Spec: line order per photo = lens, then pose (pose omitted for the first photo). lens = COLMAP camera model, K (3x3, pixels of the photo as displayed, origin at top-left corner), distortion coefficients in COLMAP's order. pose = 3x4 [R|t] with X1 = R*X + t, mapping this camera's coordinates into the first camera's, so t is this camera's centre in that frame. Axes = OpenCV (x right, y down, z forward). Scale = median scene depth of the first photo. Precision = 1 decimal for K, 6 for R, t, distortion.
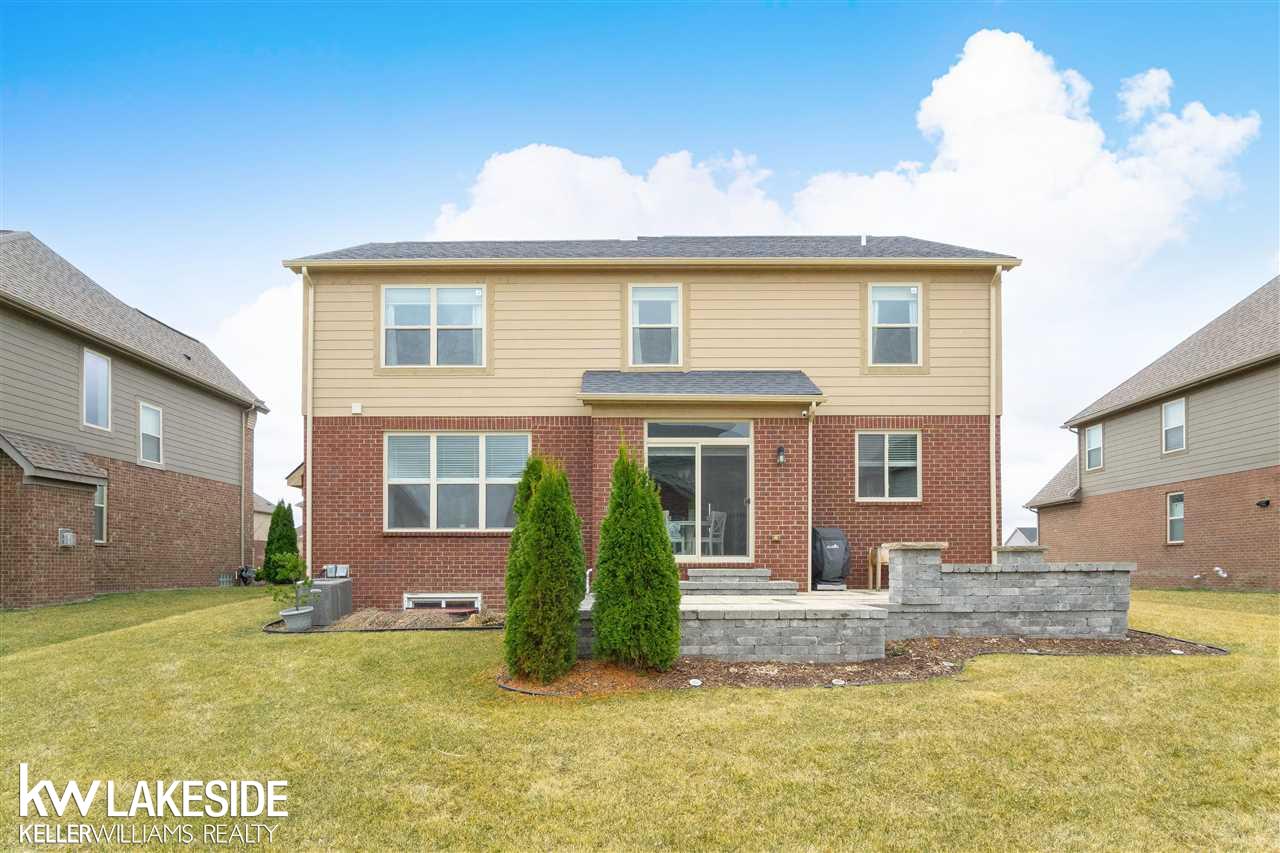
lens RADIAL K [[728.9, 0, 640.0], [0, 728.9, 426.5], [0, 0, 1]] dist [-0.004339, 0.000231]
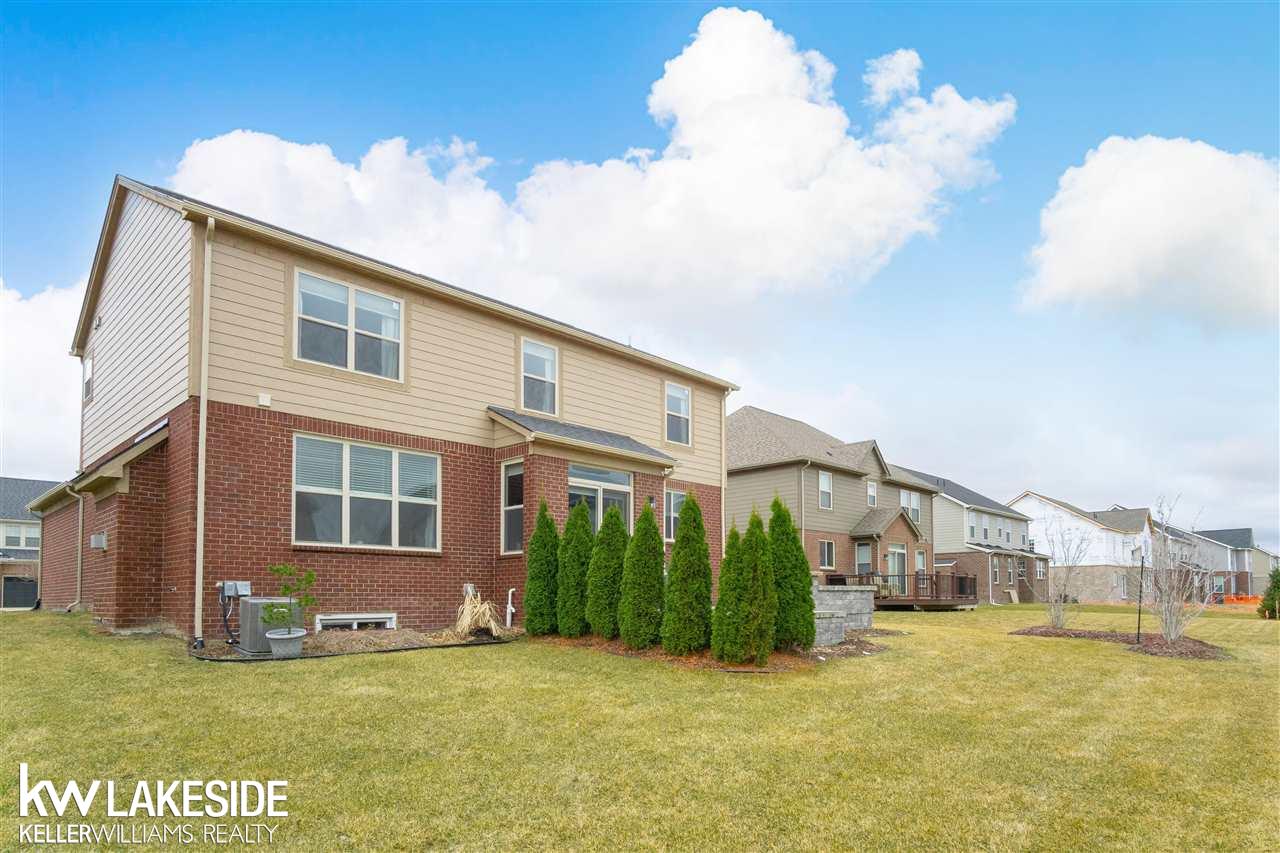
lens RADIAL K [[688.2, 0, 639.6], [0, 688.2, 426.5], [0, 0, 1]] dist [-0.008911, 0.001401]
pose [[0.715377, 0.169020, 0.677988, -0.620786], [-0.132108, 0.985520, -0.106293, 0.034283], [-0.686136, -0.013528, 0.727347, 0.099654]]
